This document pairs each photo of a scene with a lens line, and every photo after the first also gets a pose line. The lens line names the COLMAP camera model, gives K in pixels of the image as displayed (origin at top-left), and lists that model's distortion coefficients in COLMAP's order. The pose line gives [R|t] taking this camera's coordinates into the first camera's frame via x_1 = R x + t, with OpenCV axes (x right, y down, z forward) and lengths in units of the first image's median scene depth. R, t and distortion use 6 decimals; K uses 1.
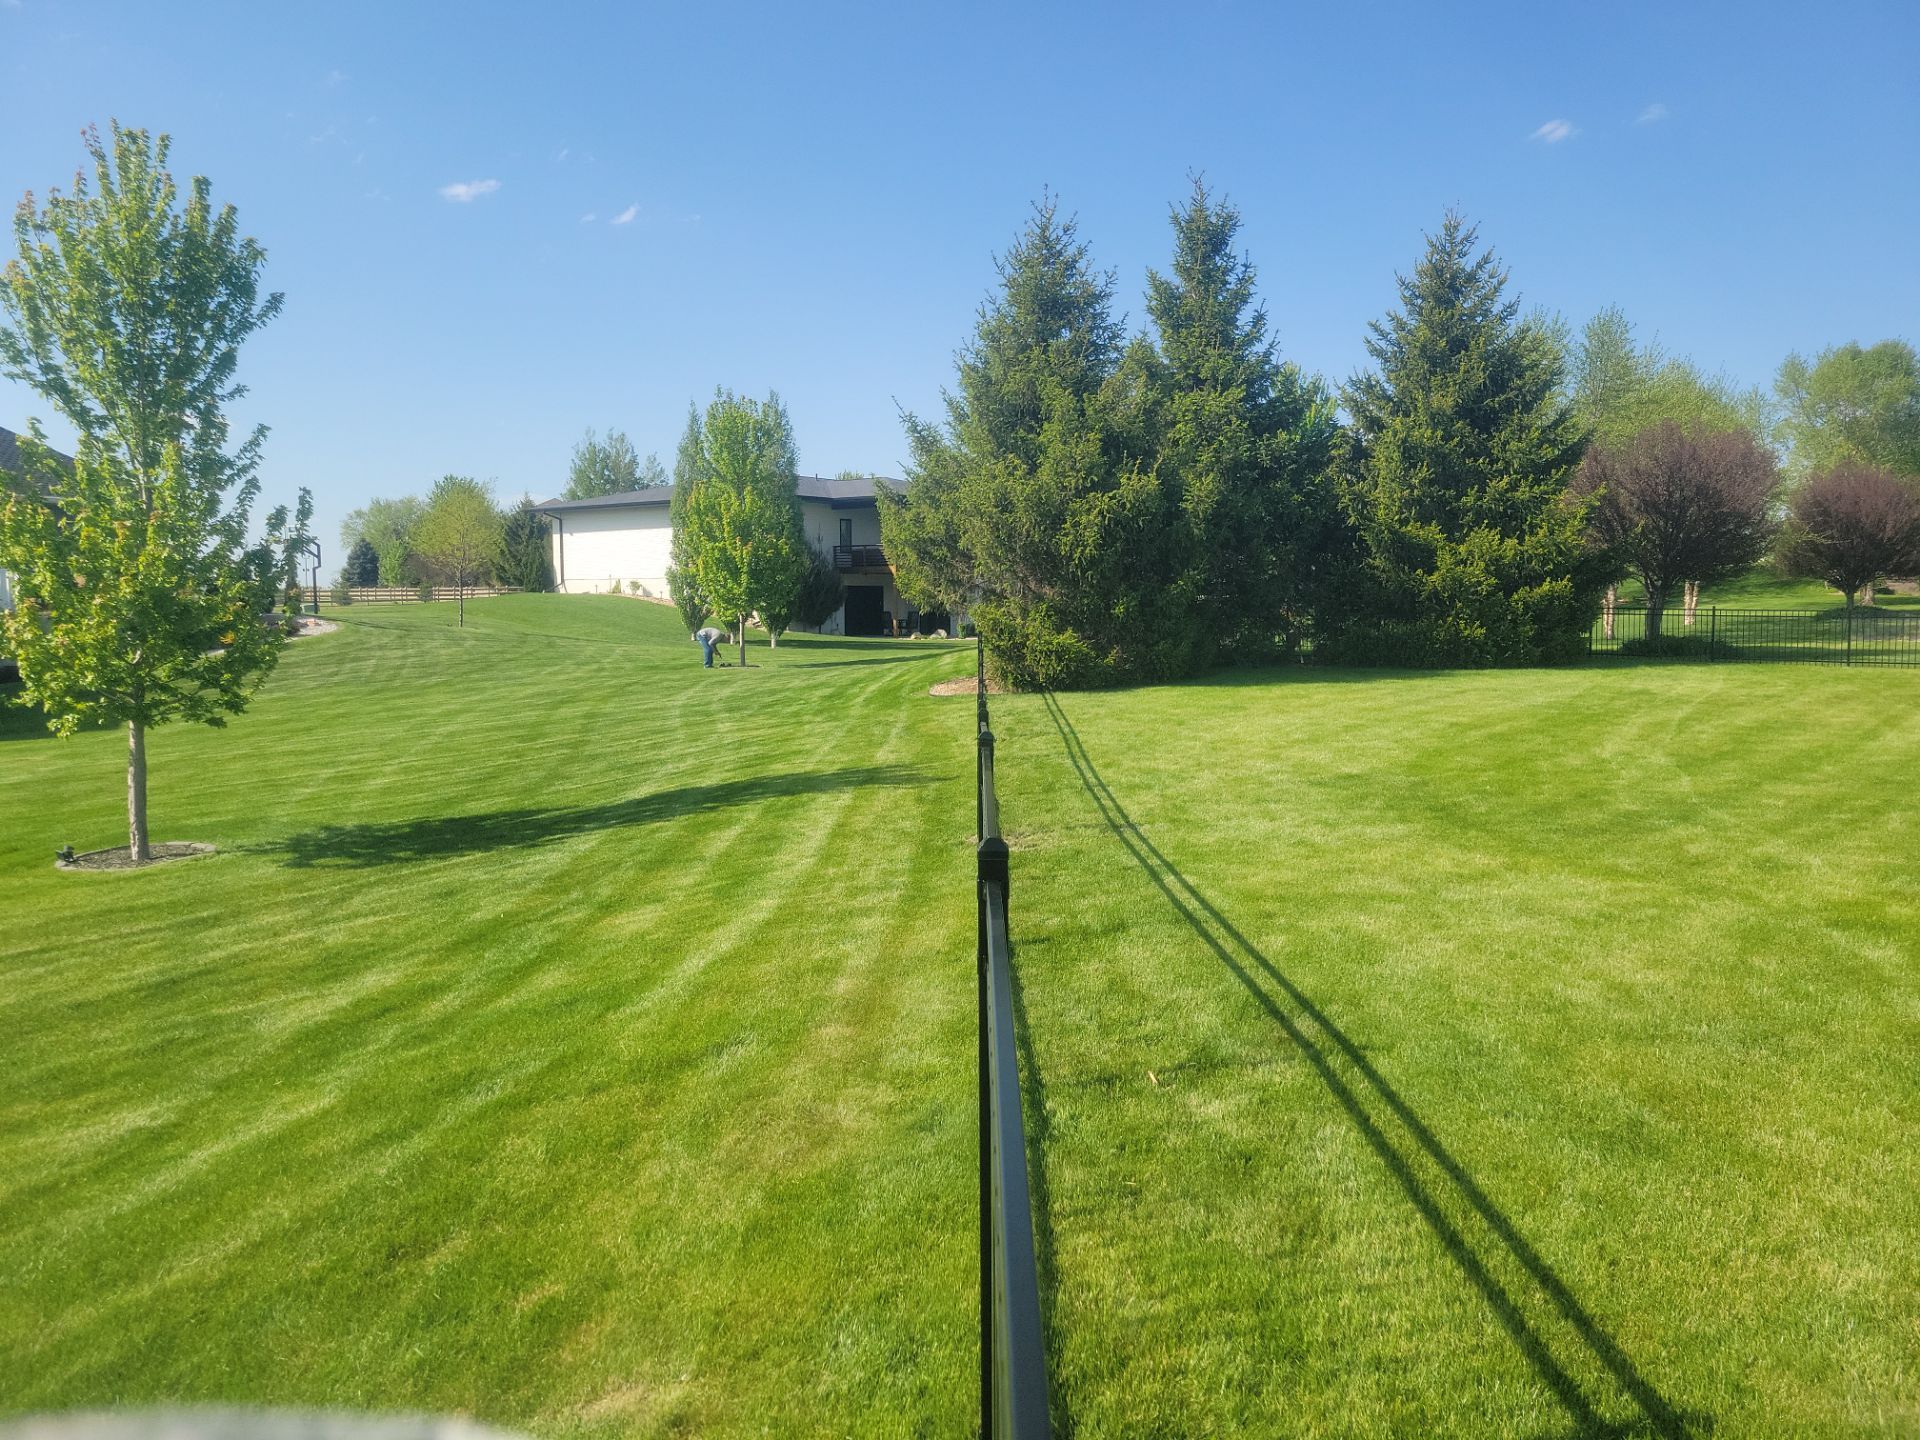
lens RADIAL K [[1432.7, 0, 966.6], [0, 1432.7, 701.5], [0, 0, 1]] dist [0.054035, -0.033469]
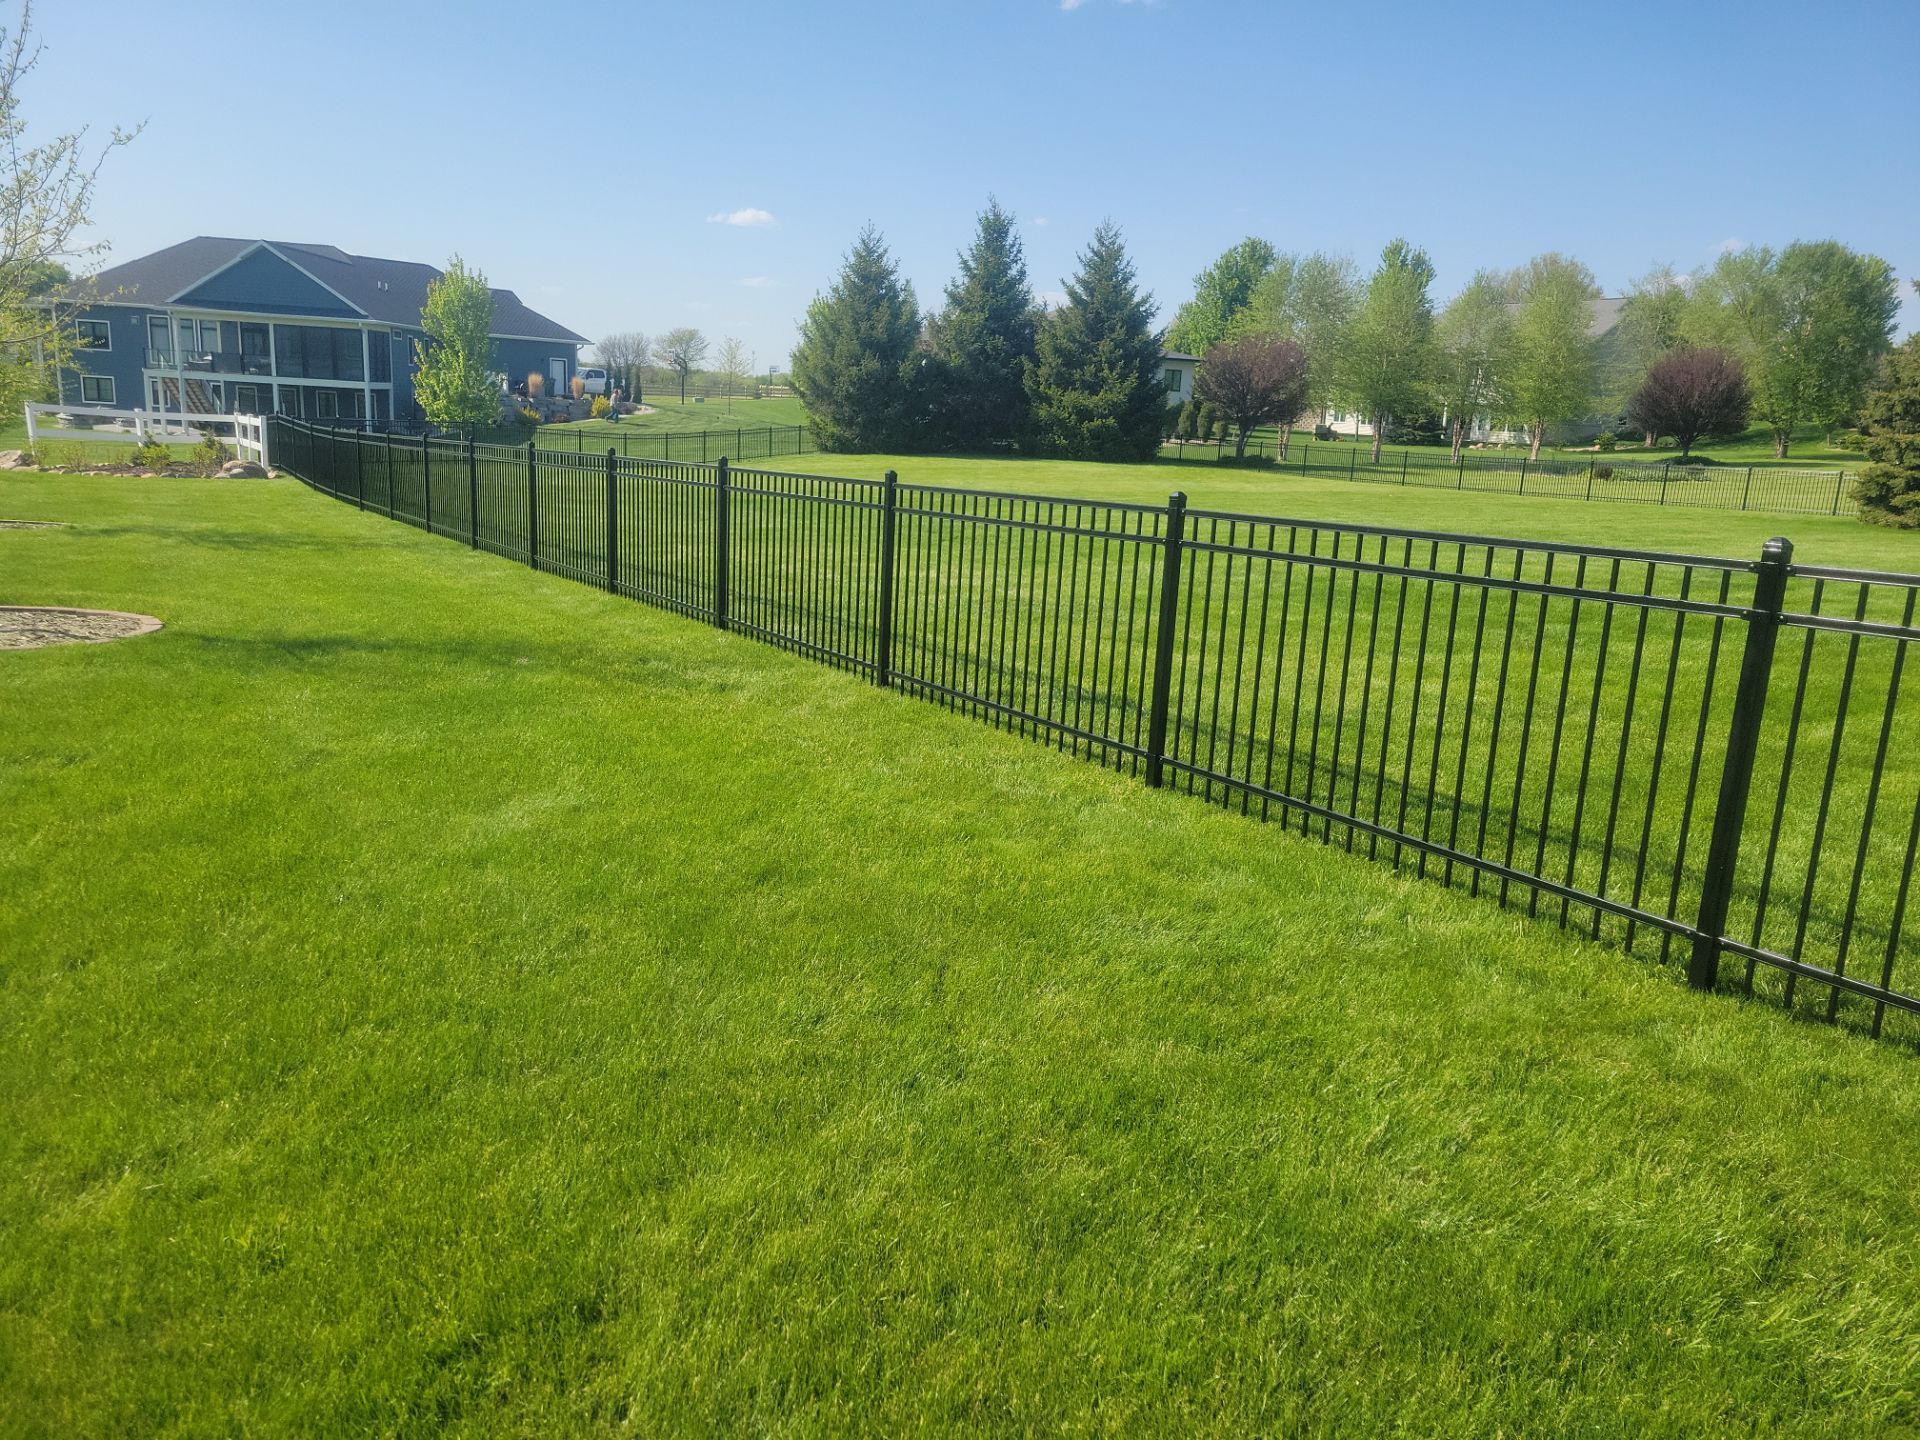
lens RADIAL K [[1432.7, 0, 966.8], [0, 1432.7, 717.1], [0, 0, 1]] dist [0.054035, -0.033469]
pose [[0.935115, 0.124515, -0.331746, 0.918936], [-0.077100, 0.985294, 0.152487, 0.036212], [0.345854, -0.117015, 0.930963, -0.972381]]
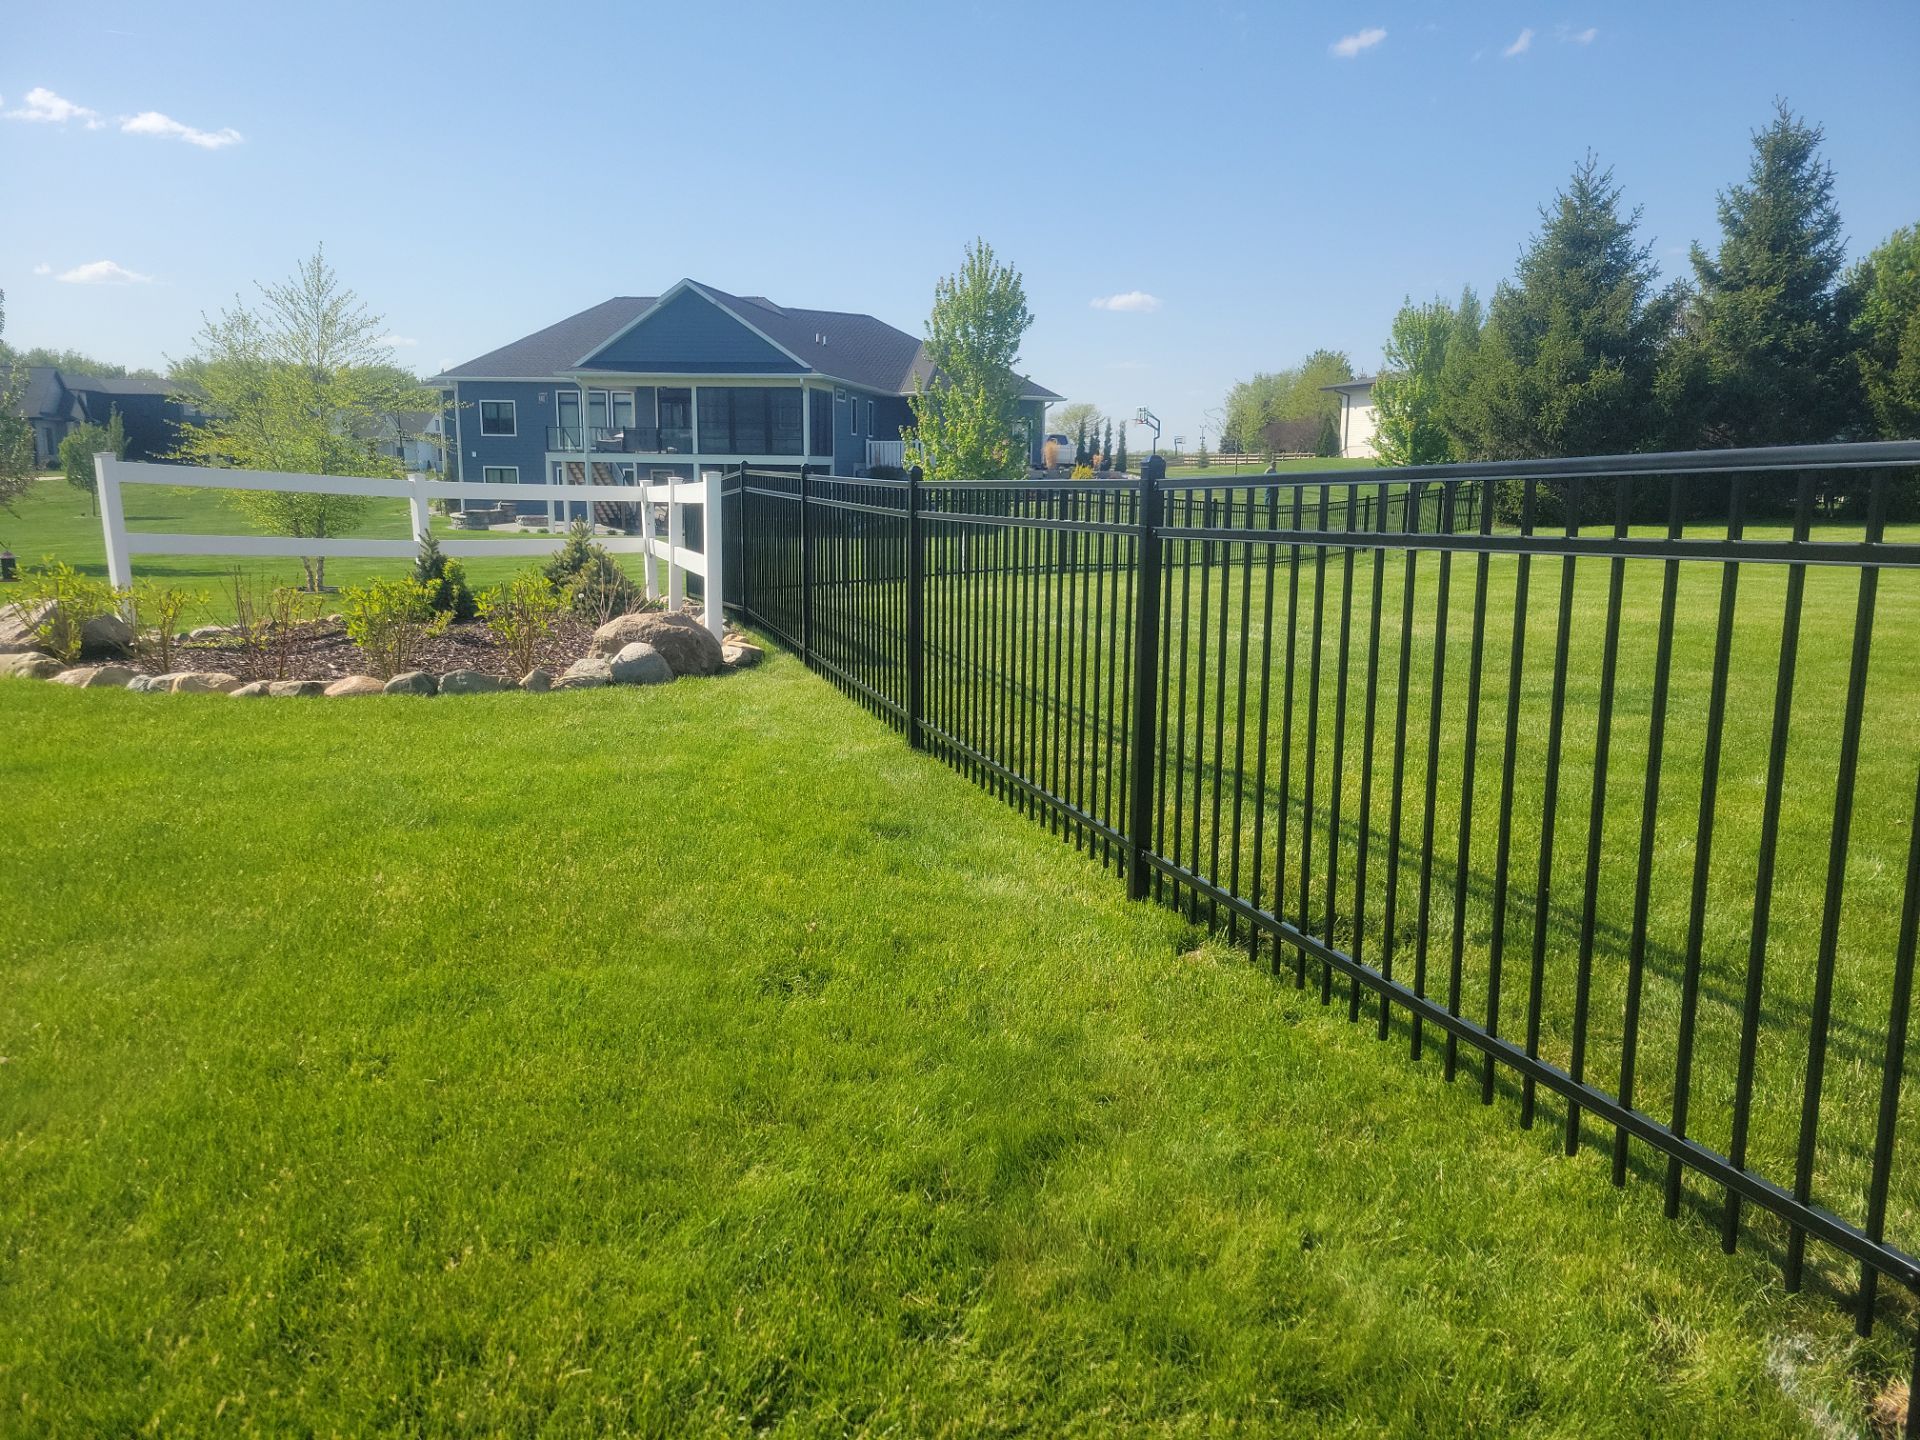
lens RADIAL K [[1432.7, 0, 963.1], [0, 1432.7, 725.3], [0, 0, 1]] dist [0.054035, -0.033469]
pose [[0.822580, 0.112096, -0.557492, 0.354891], [-0.051876, 0.991083, 0.122736, 0.035462], [0.566279, -0.072040, 0.821059, -0.436519]]
